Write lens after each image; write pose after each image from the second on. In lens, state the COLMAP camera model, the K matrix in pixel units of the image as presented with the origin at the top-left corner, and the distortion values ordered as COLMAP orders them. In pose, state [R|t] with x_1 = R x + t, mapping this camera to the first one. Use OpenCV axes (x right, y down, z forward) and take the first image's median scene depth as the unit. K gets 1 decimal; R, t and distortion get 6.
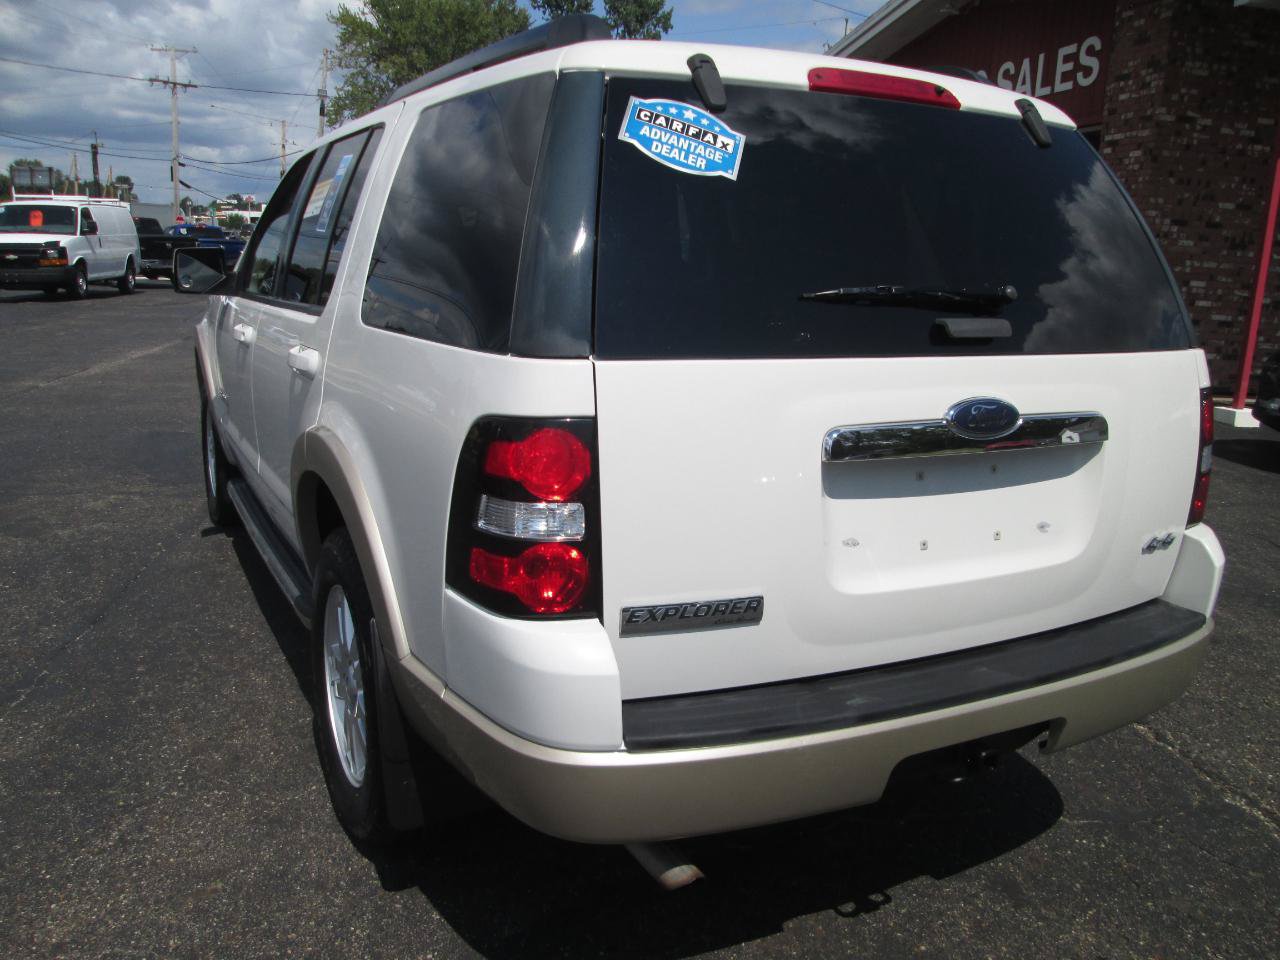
lens RADIAL K [[1086.6, 0, 646.1], [0, 1086.6, 501.3], [0, 0, 1]] dist [-0.066718, 0.046653]
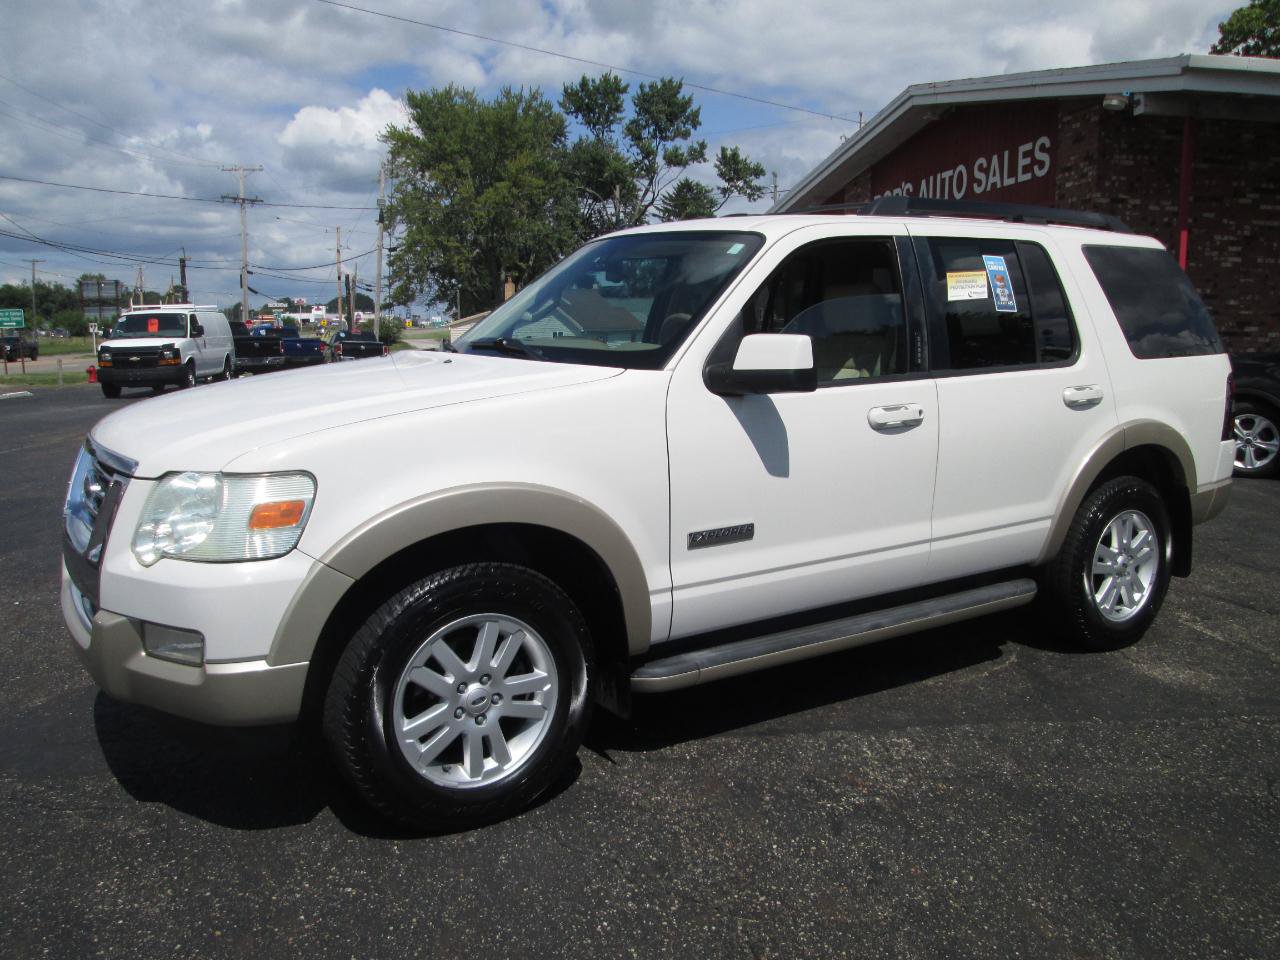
lens RADIAL K [[1086.6, 0, 642.9], [0, 1086.6, 507.3], [0, 0, 1]] dist [-0.066718, 0.046653]
pose [[0.998329, -0.037842, -0.043676, -0.001110], [0.034650, 0.996827, -0.071659, 0.056349], [0.046249, 0.070026, 0.996472, -0.202758]]
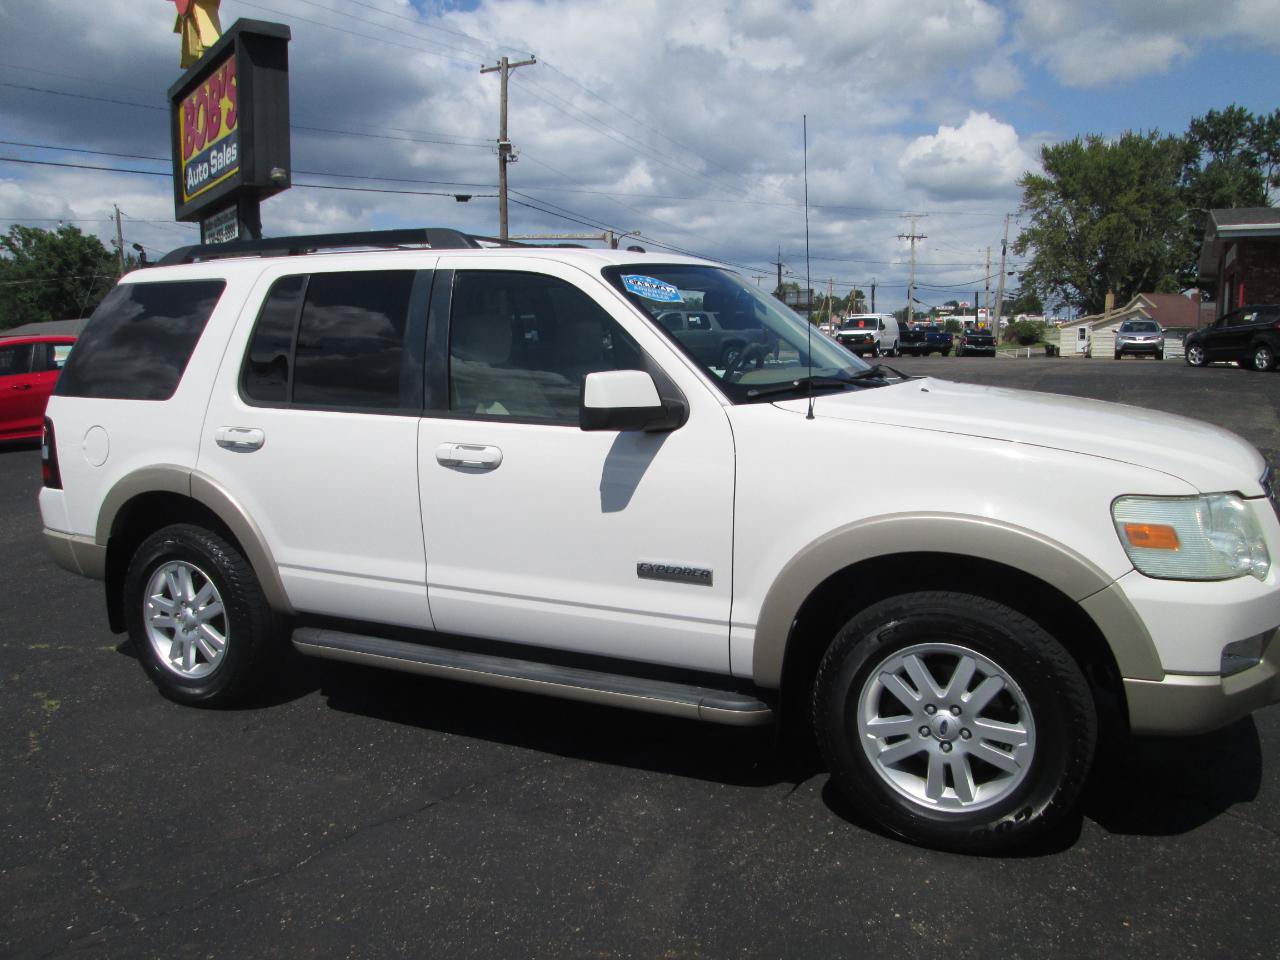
lens RADIAL K [[1086.6, 0, 617.2], [0, 1086.6, 507.6], [0, 0, 1]] dist [-0.066718, 0.046653]
pose [[0.793420, 0.044188, -0.607068, 0.811791], [-0.096781, 0.993832, -0.054150, 0.553820], [0.600930, 0.101716, 0.792803, -2.043117]]
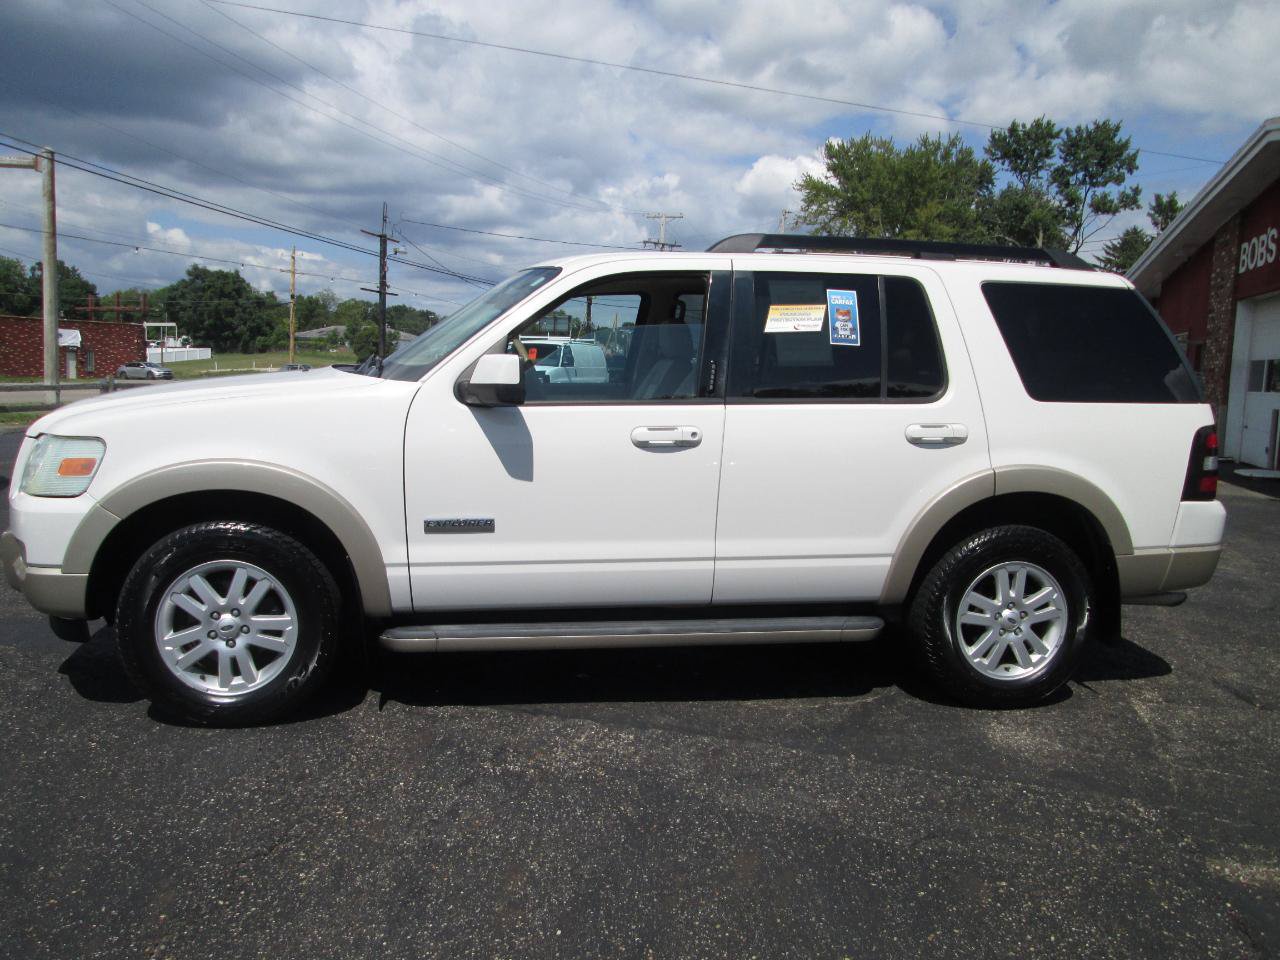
lens RADIAL K [[1086.6, 0, 639.6], [0, 1086.6, 513.9], [0, 0, 1]] dist [-0.066718, 0.046653]
pose [[0.909482, 0.051286, -0.412567, 0.172071], [-0.098802, 0.990594, -0.094664, 0.065519], [0.403831, 0.126858, 0.905995, -0.196491]]
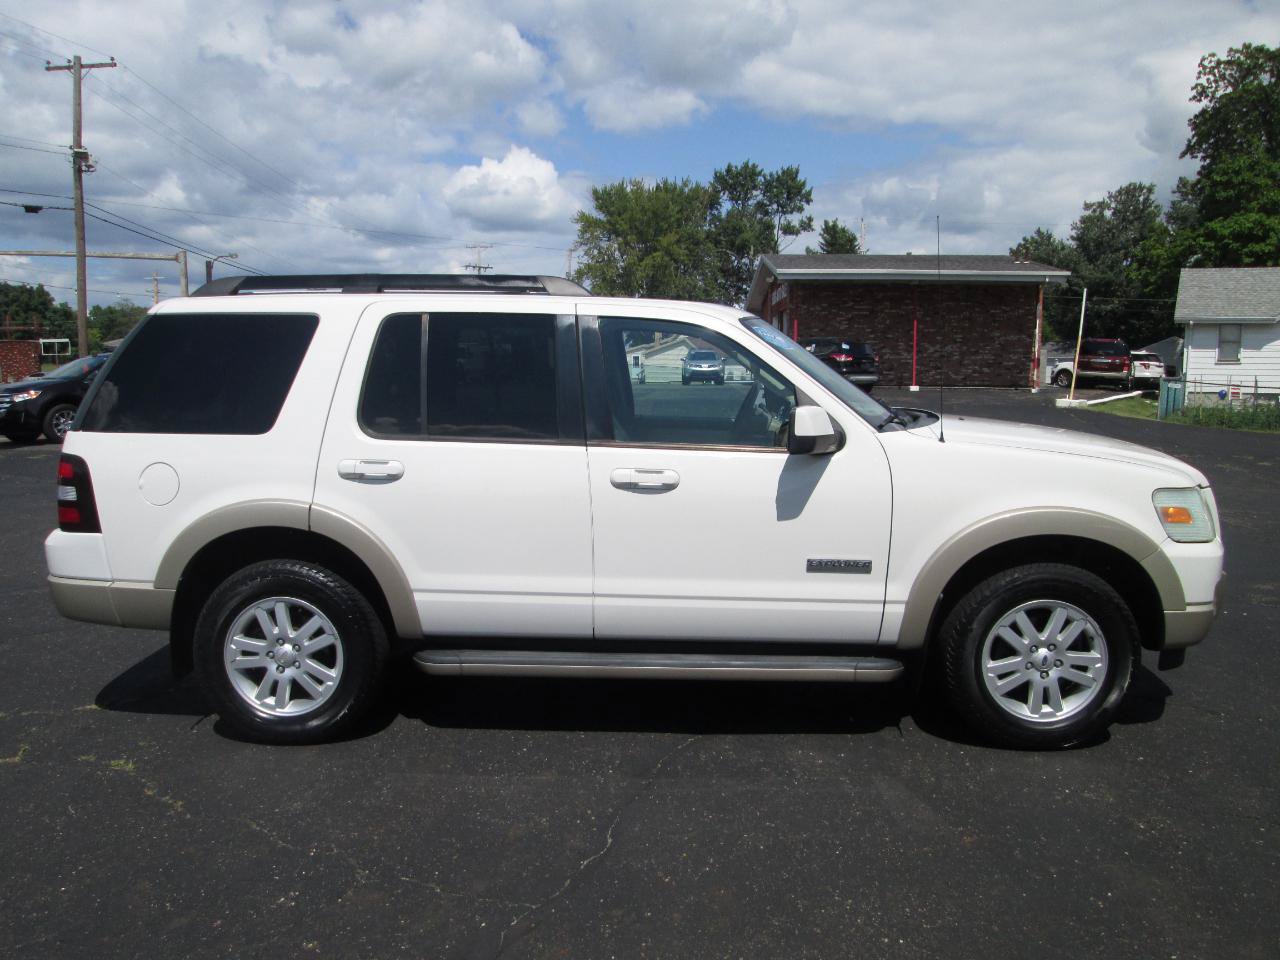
lens RADIAL K [[1086.6, 0, 629.8], [0, 1086.6, 547.3], [0, 0, 1]] dist [-0.066718, 0.046653]
pose [[0.972189, -0.002909, -0.234178, 0.679450], [-0.012737, 0.997786, -0.065271, 0.570651], [0.233849, 0.066439, 0.970000, -2.158819]]
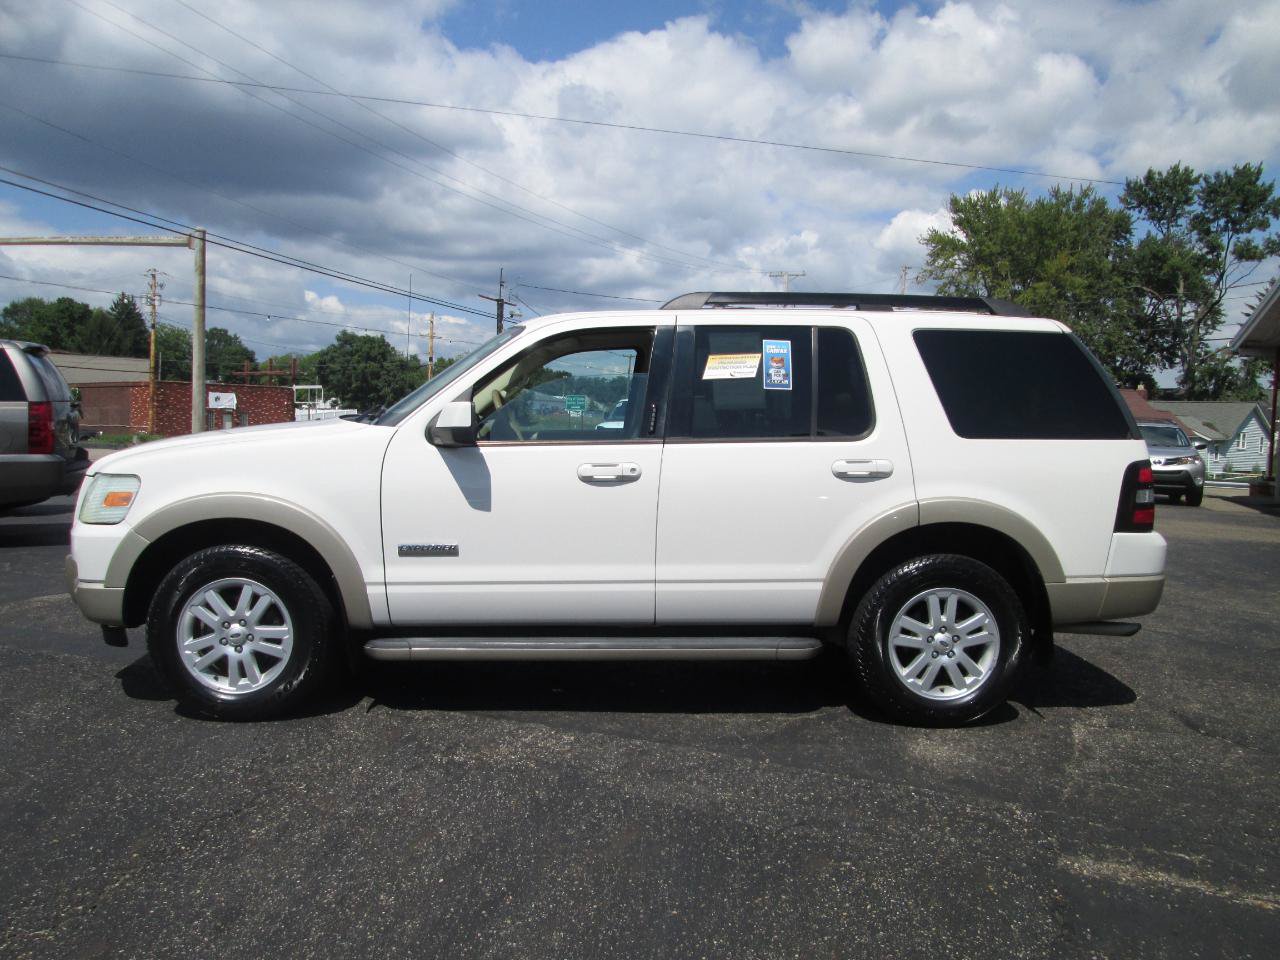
lens RADIAL K [[1086.6, 0, 641.5], [0, 1086.6, 523.2], [0, 0, 1]] dist [-0.066718, 0.046653]
pose [[0.851647, 0.033903, -0.523018, 0.240631], [-0.116321, 0.985245, -0.125543, 0.072330], [0.511045, 0.167756, 0.843025, -0.202600]]
